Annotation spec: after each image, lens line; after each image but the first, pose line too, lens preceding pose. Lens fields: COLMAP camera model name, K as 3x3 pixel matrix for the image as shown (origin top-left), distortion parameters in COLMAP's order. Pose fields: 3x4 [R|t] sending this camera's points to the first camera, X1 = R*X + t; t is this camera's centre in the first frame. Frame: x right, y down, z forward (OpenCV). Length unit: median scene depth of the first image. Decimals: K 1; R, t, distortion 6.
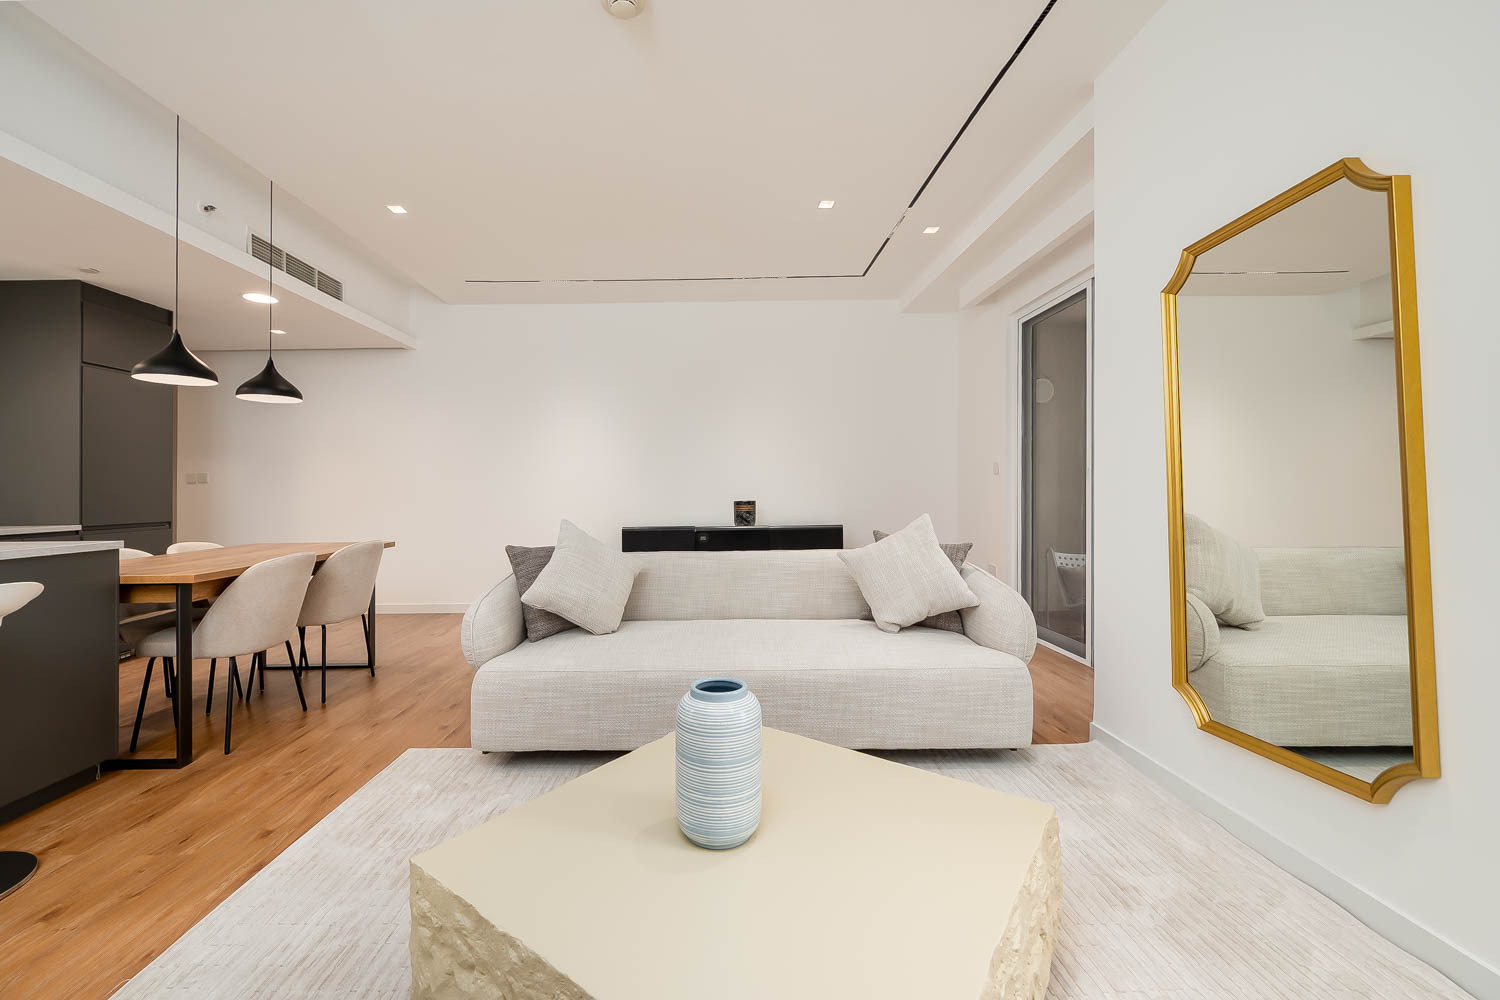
lens RADIAL K [[606.9, 0, 717.3], [0, 606.9, 491.1], [0, 0, 1]] dist [-0.000673, -0.000090]
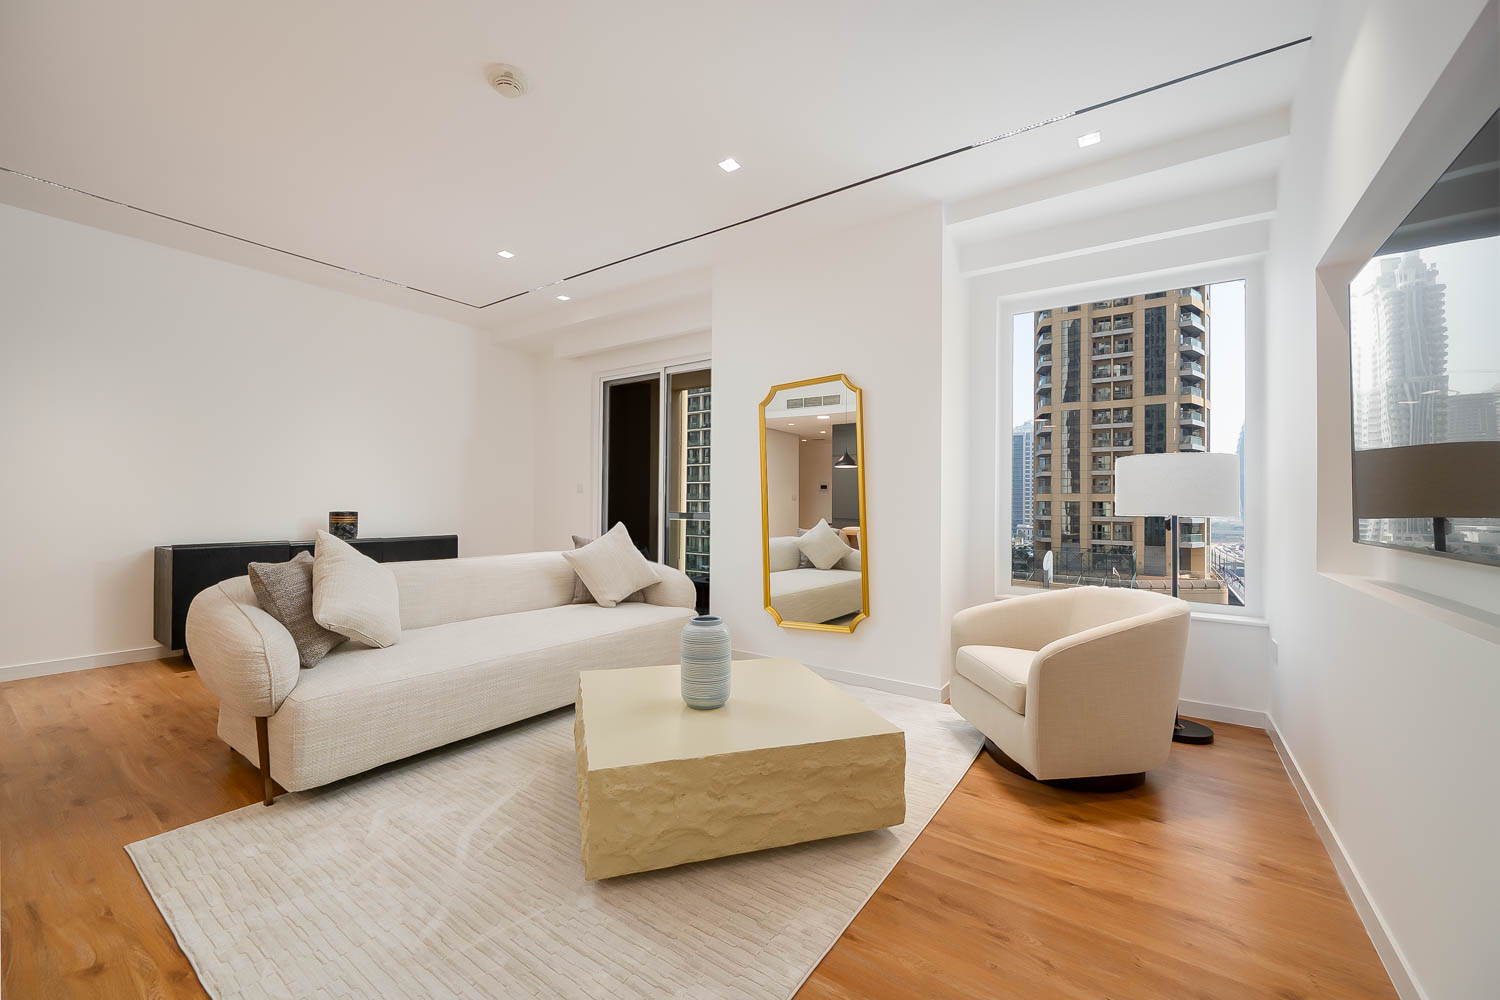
lens RADIAL K [[587.9, 0, 750.0], [0, 587.9, 500.0], [0, 0, 1]] dist [-0.000257, -0.000013]
pose [[0.569337, 0.023954, 0.821755, -0.643004], [-0.019241, 0.999690, -0.015811, 0.001718], [-0.821879, -0.006809, 0.569621, -0.024996]]
